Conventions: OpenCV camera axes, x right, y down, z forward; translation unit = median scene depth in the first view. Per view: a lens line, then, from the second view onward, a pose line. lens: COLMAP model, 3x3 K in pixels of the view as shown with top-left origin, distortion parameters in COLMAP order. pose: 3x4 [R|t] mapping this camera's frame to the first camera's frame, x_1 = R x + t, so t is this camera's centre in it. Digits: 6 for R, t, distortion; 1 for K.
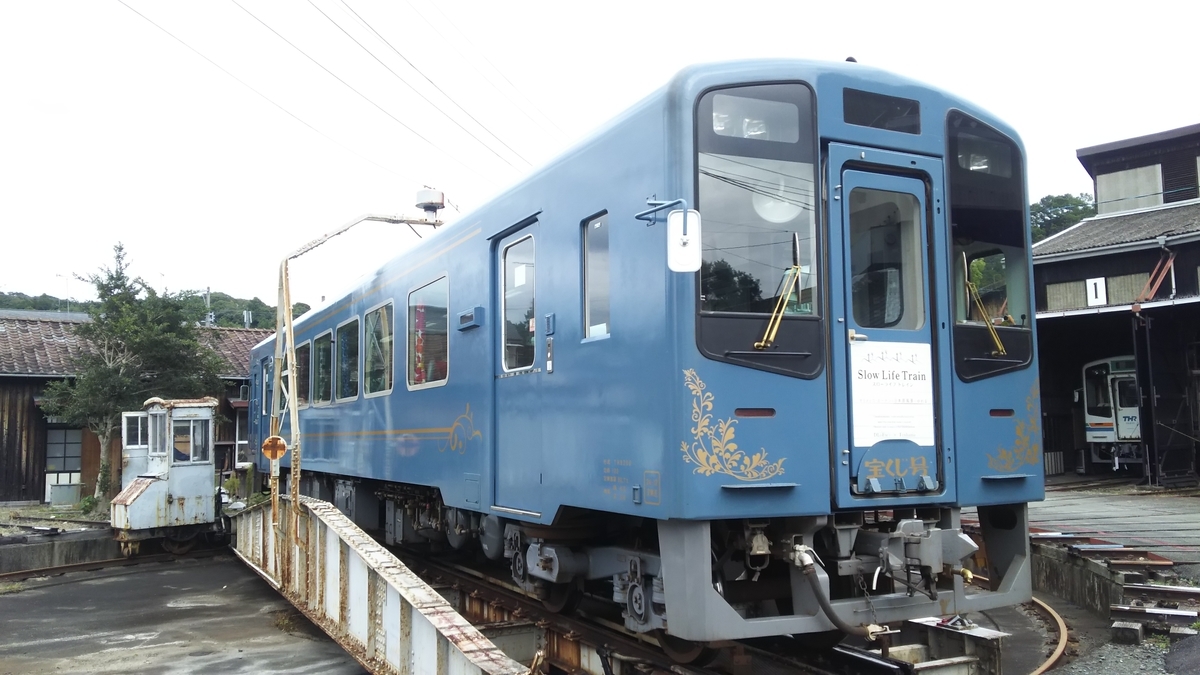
lens RADIAL K [[968.9, 0, 600.0], [0, 968.9, 337.5], [0, 0, 1]] dist [0.030788, -0.035339]
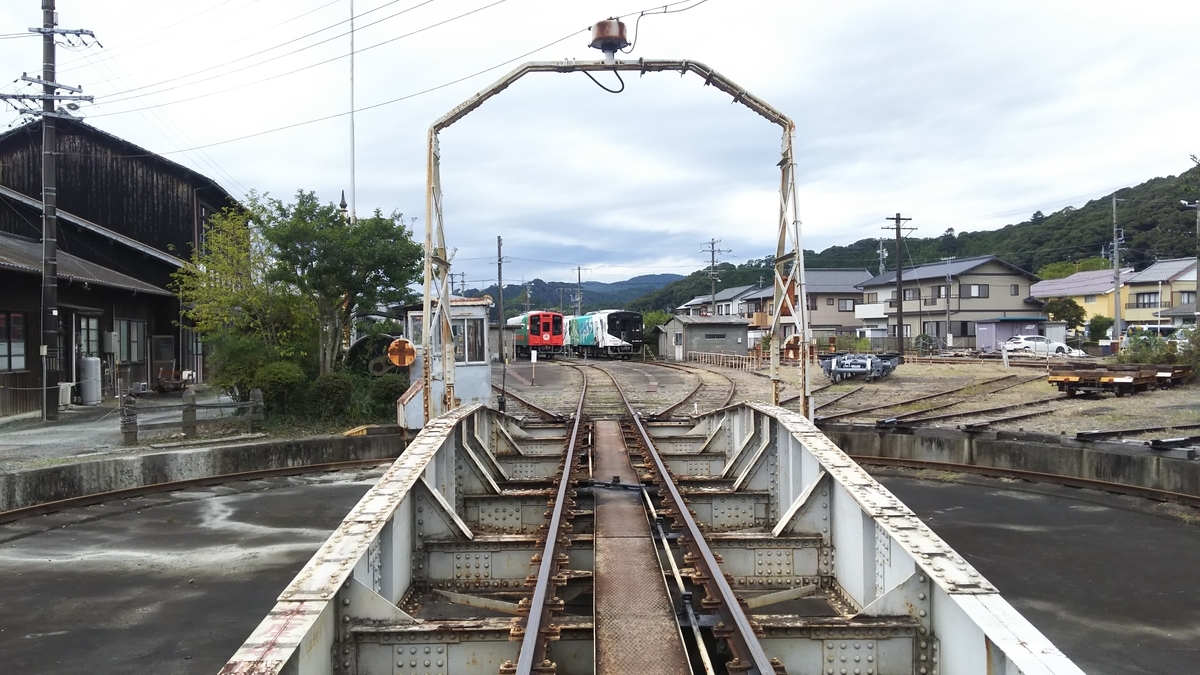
lens RADIAL K [[968.9, 0, 600.0], [0, 968.9, 337.5], [0, 0, 1]] dist [0.030788, -0.035339]
pose [[0.894854, 0.000630, -0.446358, 0.167572], [0.047216, 0.994255, 0.096062, 0.023511], [0.443854, -0.107036, 0.889684, 0.278905]]
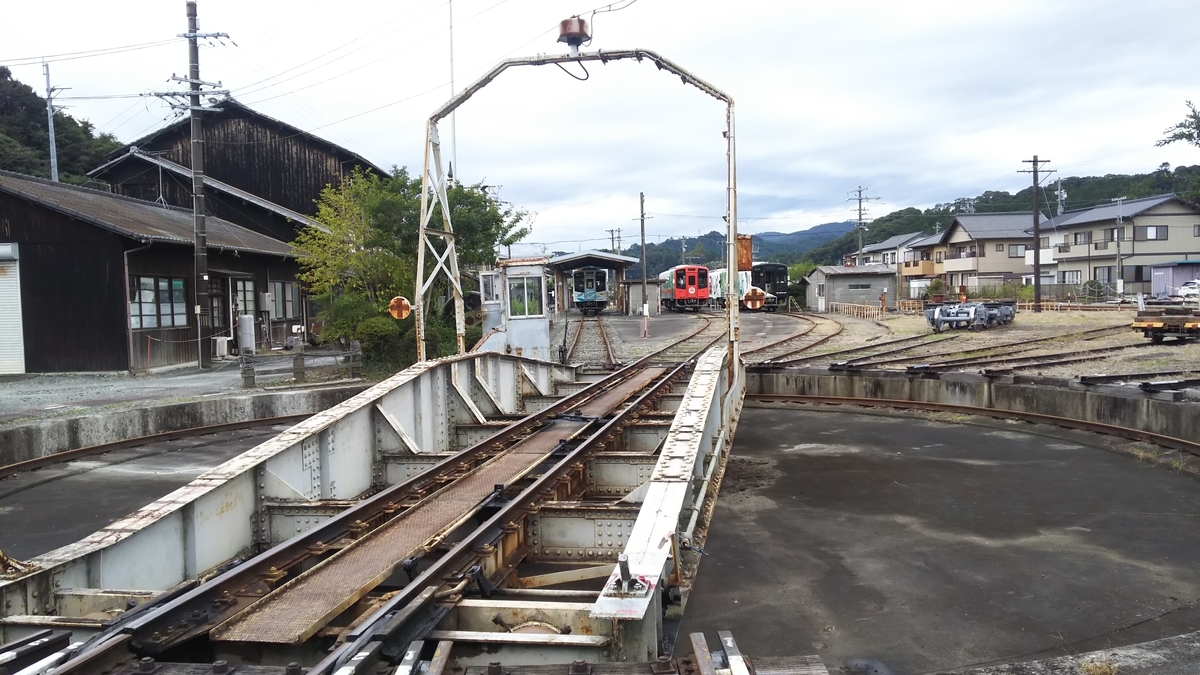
lens RADIAL K [[968.9, 0, 600.0], [0, 968.9, 337.5], [0, 0, 1]] dist [0.030788, -0.035339]
pose [[0.798877, 0.015408, -0.601298, 0.391731], [0.080437, 0.987956, 0.132183, 0.021434], [0.596092, -0.153965, 0.788016, 0.262108]]
